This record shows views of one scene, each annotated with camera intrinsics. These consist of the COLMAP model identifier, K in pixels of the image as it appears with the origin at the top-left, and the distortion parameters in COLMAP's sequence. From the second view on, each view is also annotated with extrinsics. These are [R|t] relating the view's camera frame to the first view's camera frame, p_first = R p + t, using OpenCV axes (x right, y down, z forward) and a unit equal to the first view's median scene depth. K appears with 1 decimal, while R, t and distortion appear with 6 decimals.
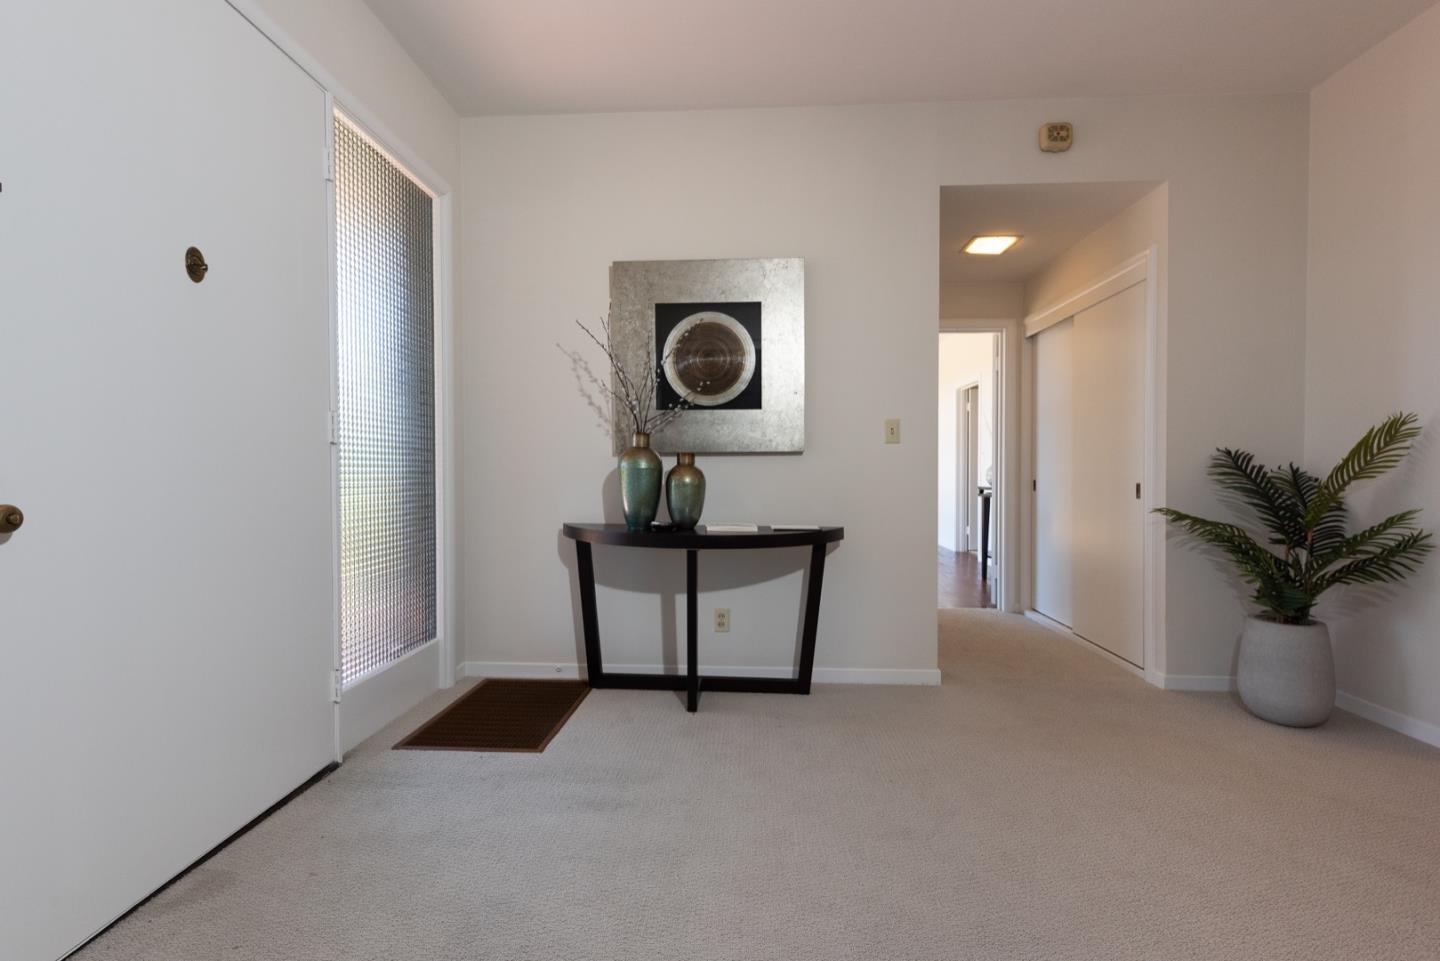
lens RADIAL K [[556.6, 0, 716.5], [0, 556.6, 485.6], [0, 0, 1]] dist [0.000930, 0.000083]
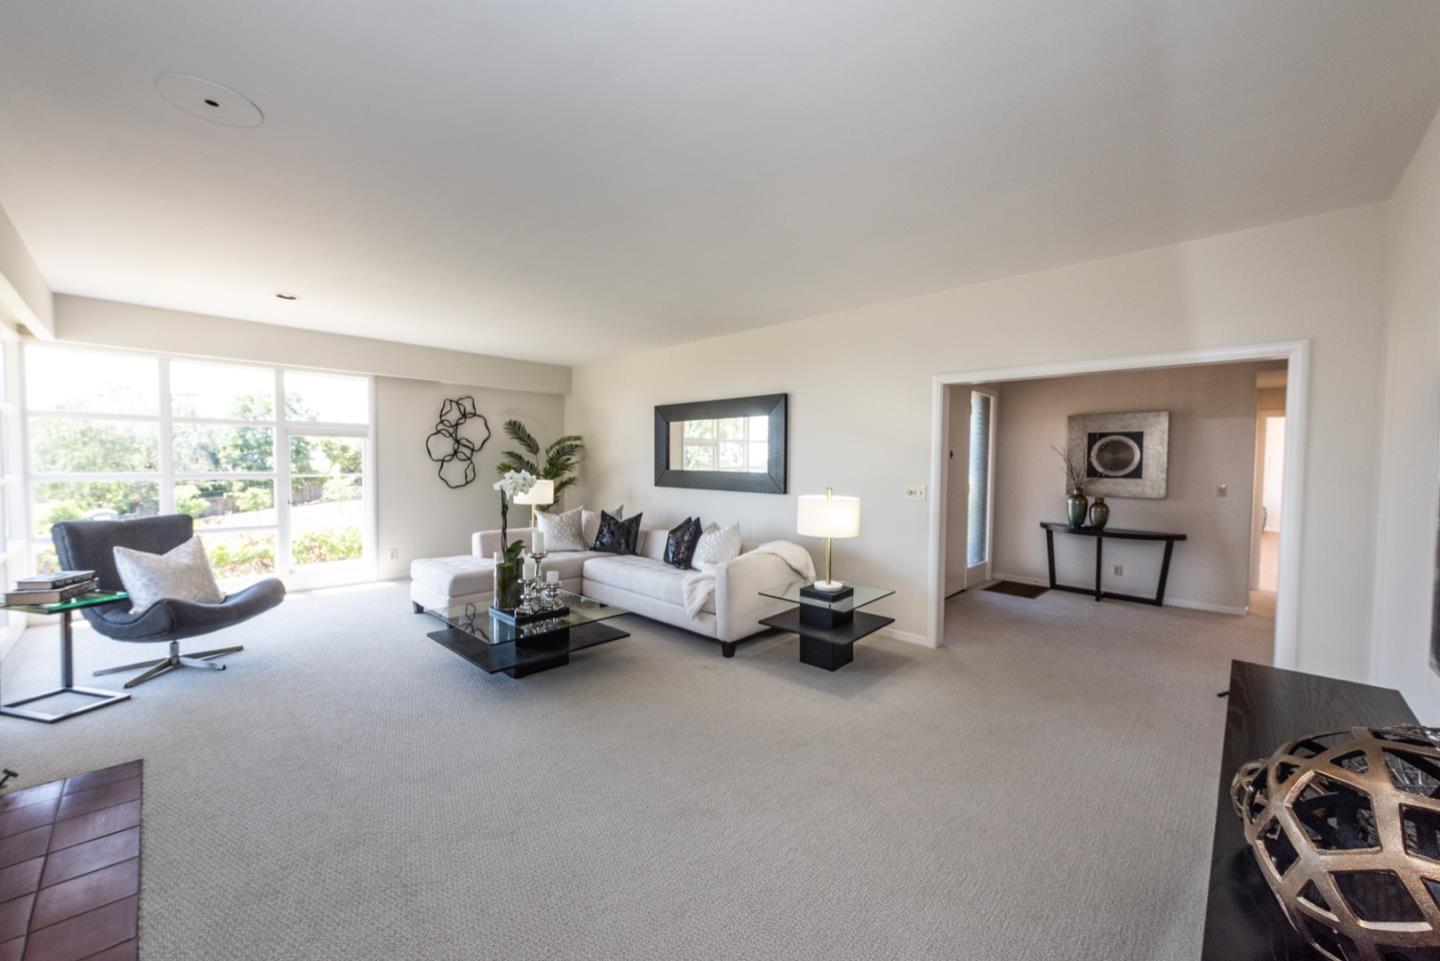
lens RADIAL K [[556.6, 0, 716.5], [0, 556.6, 485.6], [0, 0, 1]] dist [0.000930, 0.000083]
pose [[0.747129, 0.039596, -0.663499, 0.292741], [-0.015600, 0.998994, 0.042052, -0.179144], [0.664496, -0.021068, 0.746995, -1.845122]]
